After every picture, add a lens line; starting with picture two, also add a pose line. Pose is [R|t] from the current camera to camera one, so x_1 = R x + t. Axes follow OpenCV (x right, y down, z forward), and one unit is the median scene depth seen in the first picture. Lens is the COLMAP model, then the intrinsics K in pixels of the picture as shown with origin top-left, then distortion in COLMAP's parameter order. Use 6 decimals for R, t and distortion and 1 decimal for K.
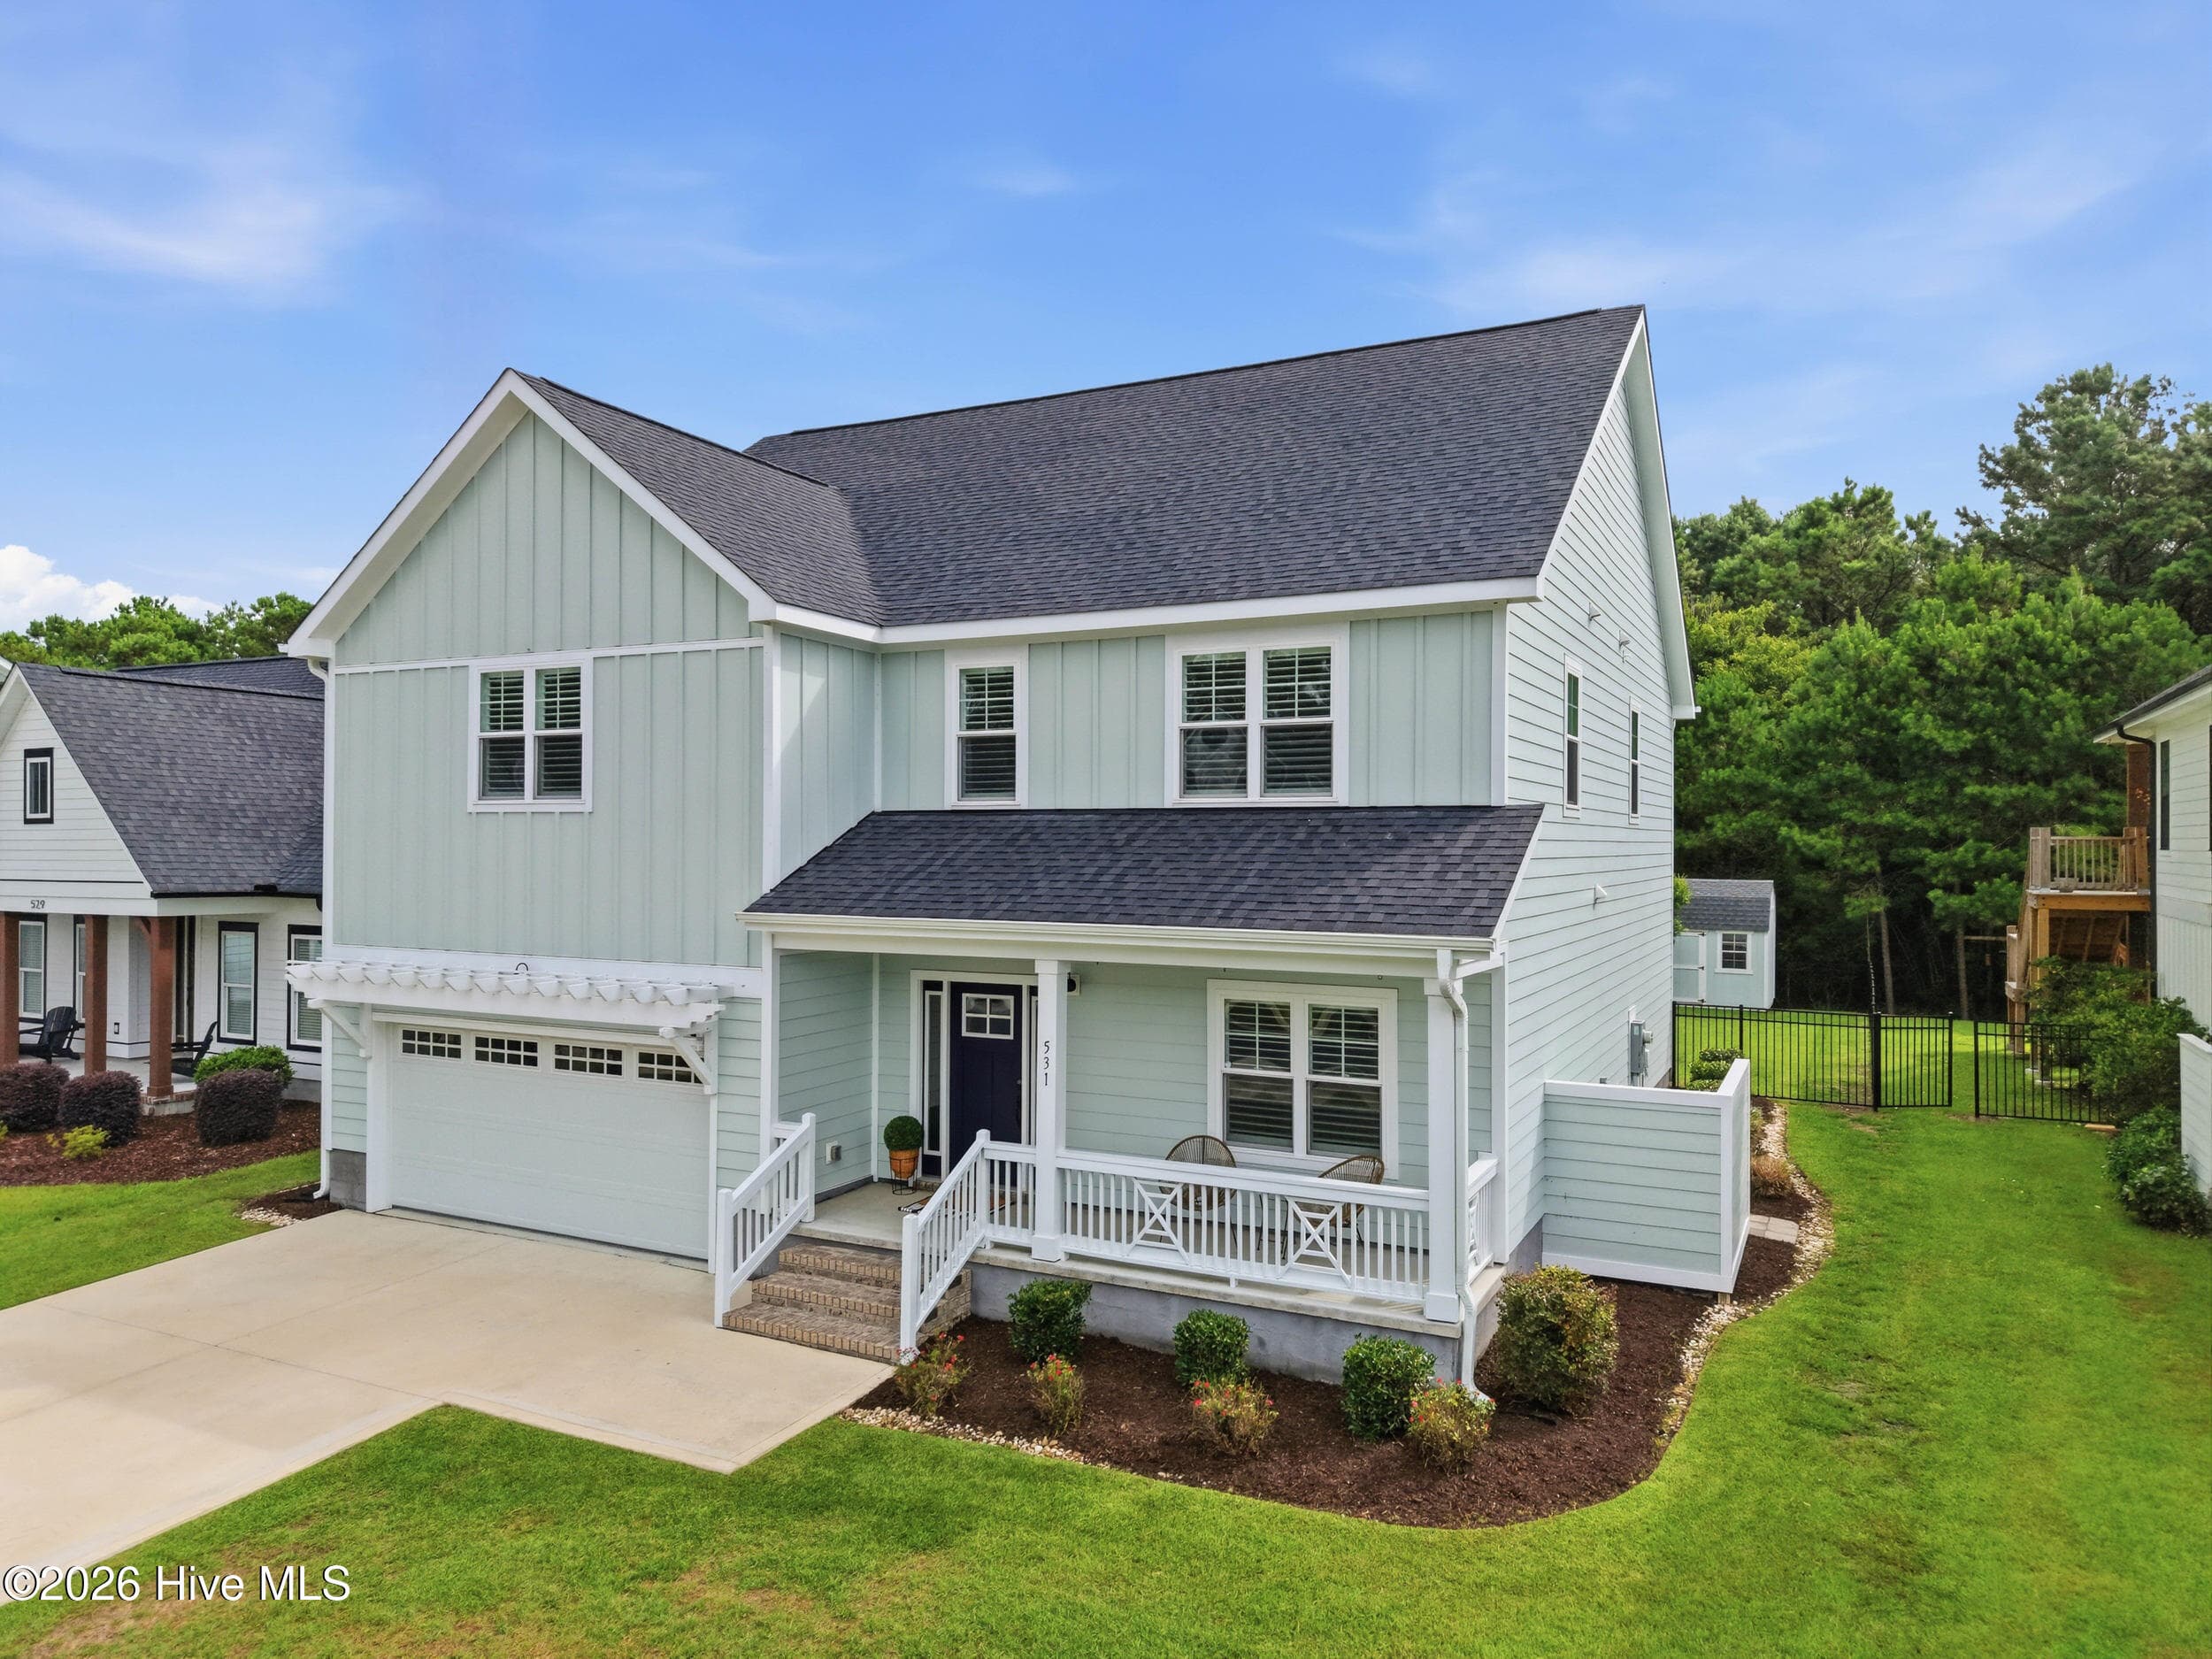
lens RADIAL K [[1480.5, 0, 1121.9], [0, 1480.5, 836.1], [0, 0, 1]] dist [0.017013, -0.021973]
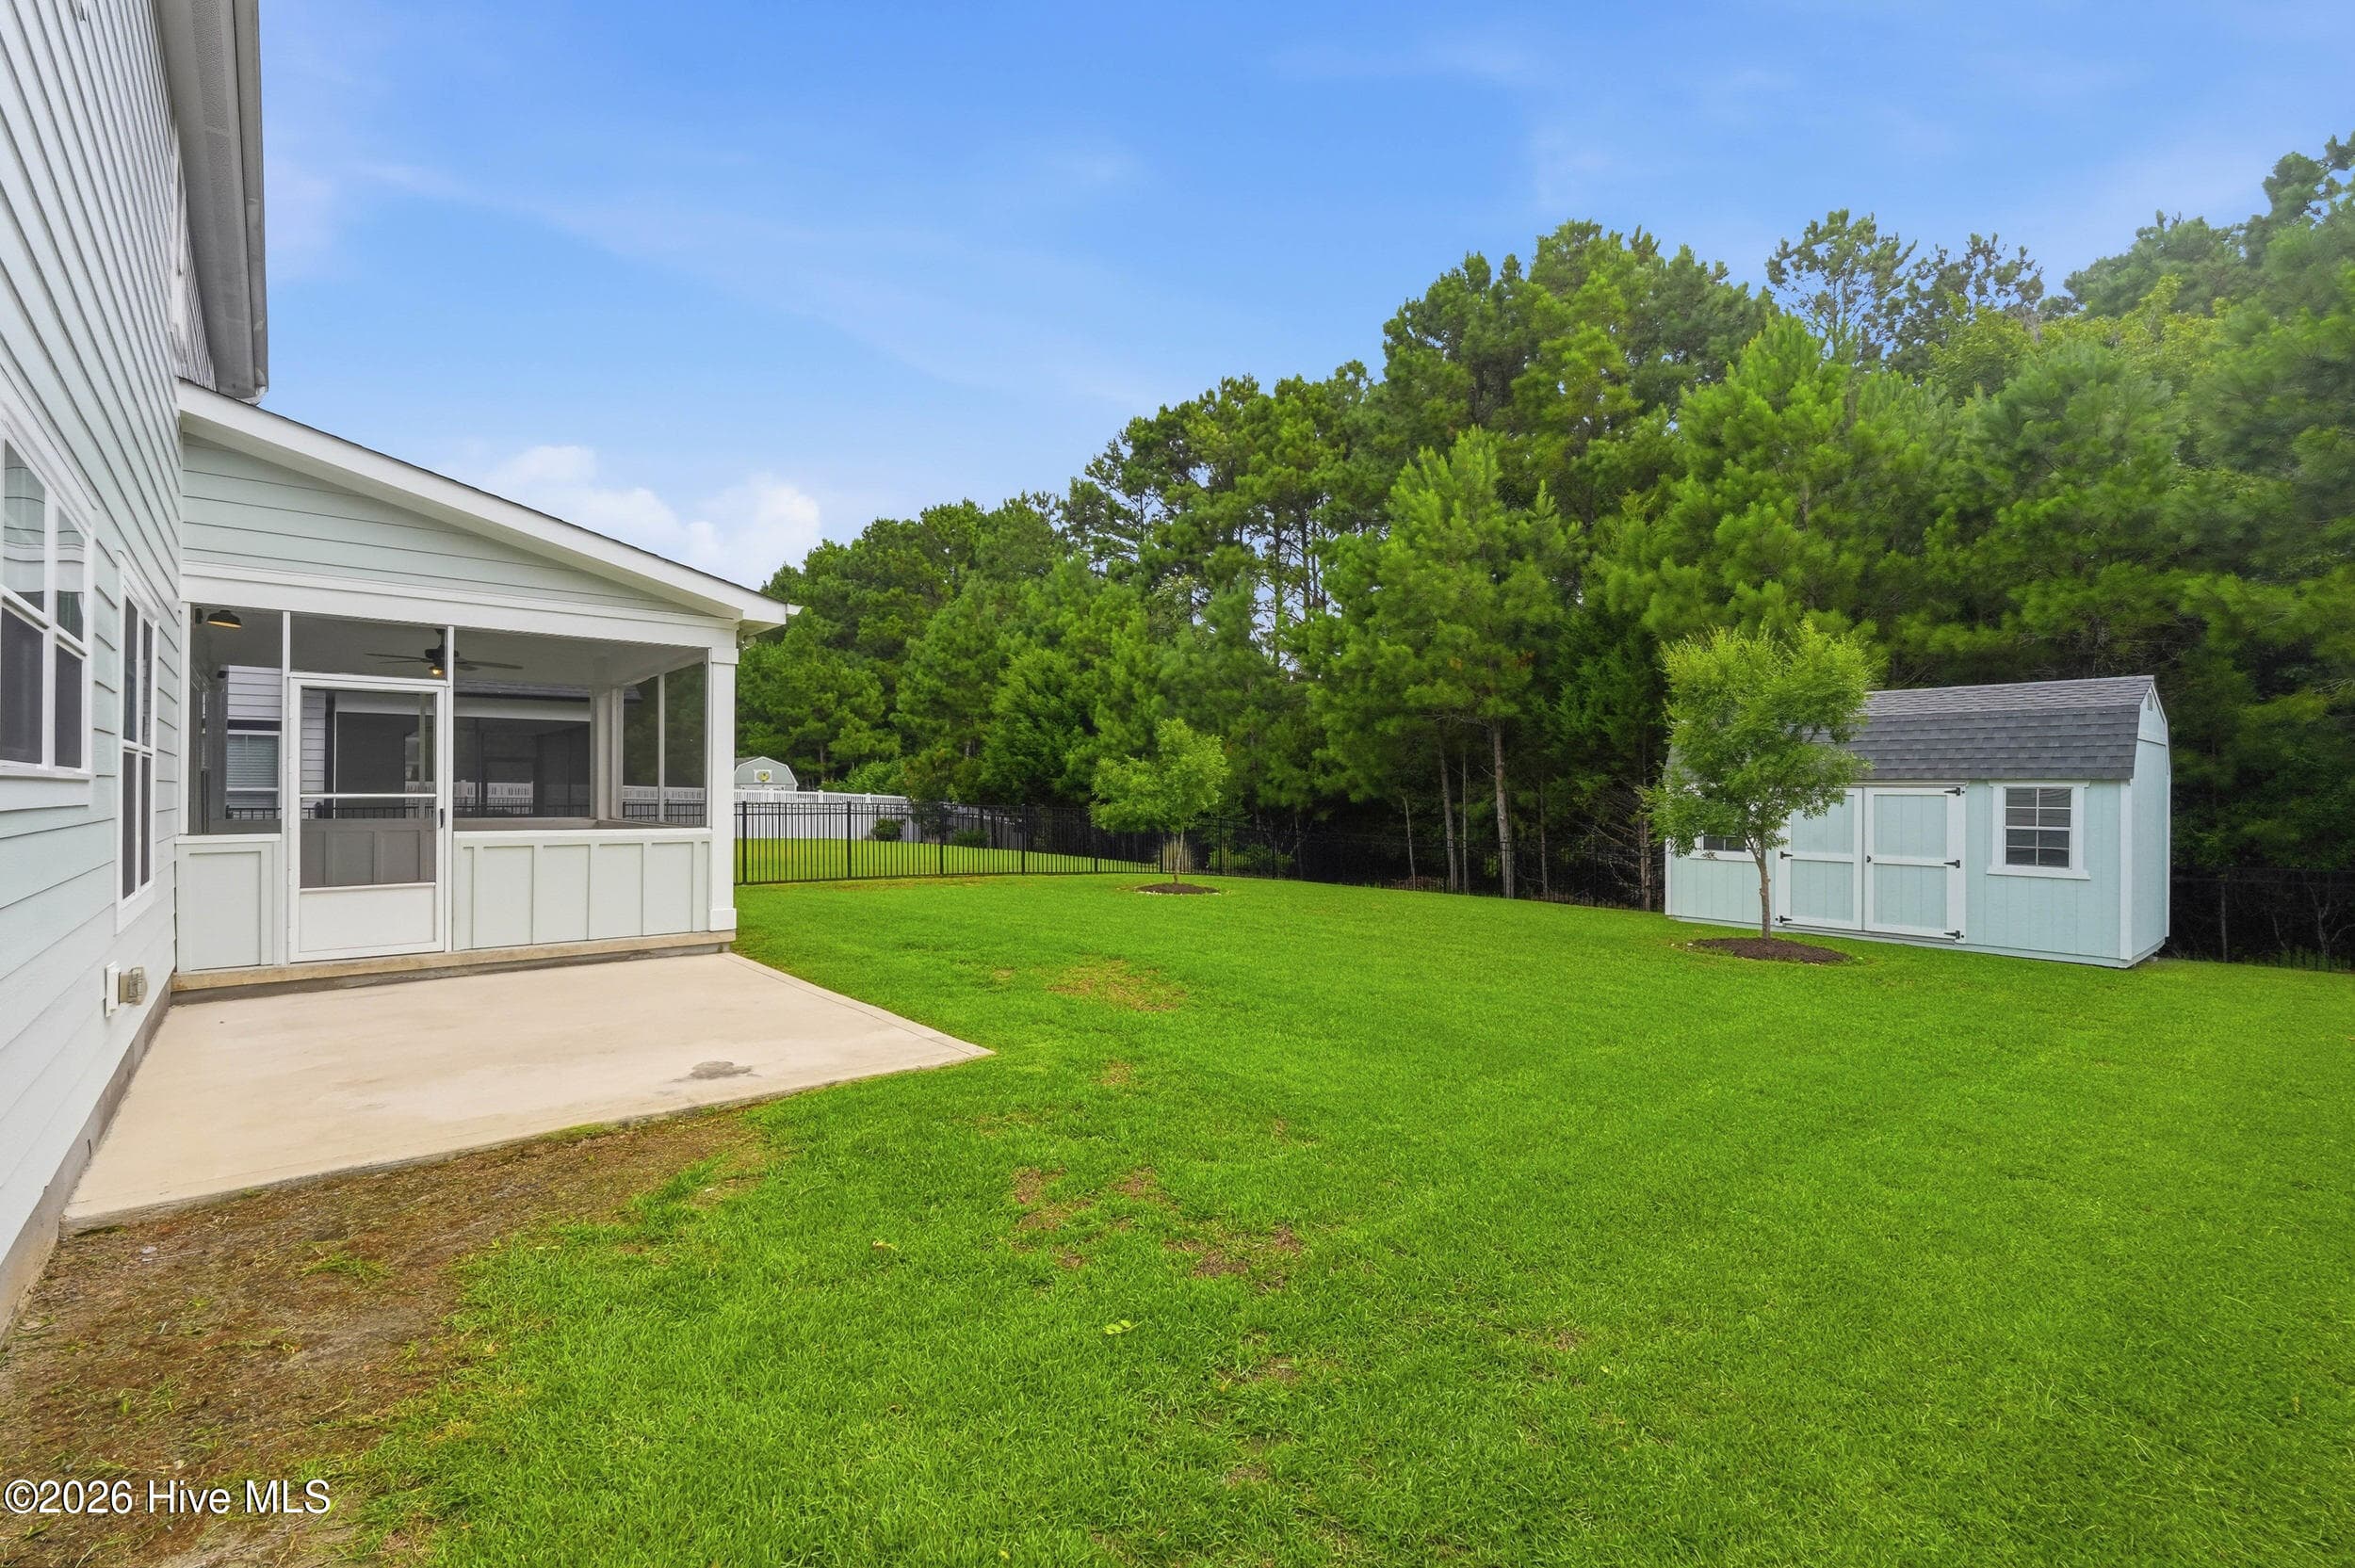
lens RADIAL K [[1027.9, 0, 1170.6], [0, 1027.9, 788.2], [0, 0, 1]] dist [0.001037, 0.000126]
pose [[0.923070, -0.007891, -0.384550, 0.769164], [0.005229, 0.999955, -0.007968, 0.176755], [0.384596, 0.005344, 0.923070, 1.625761]]
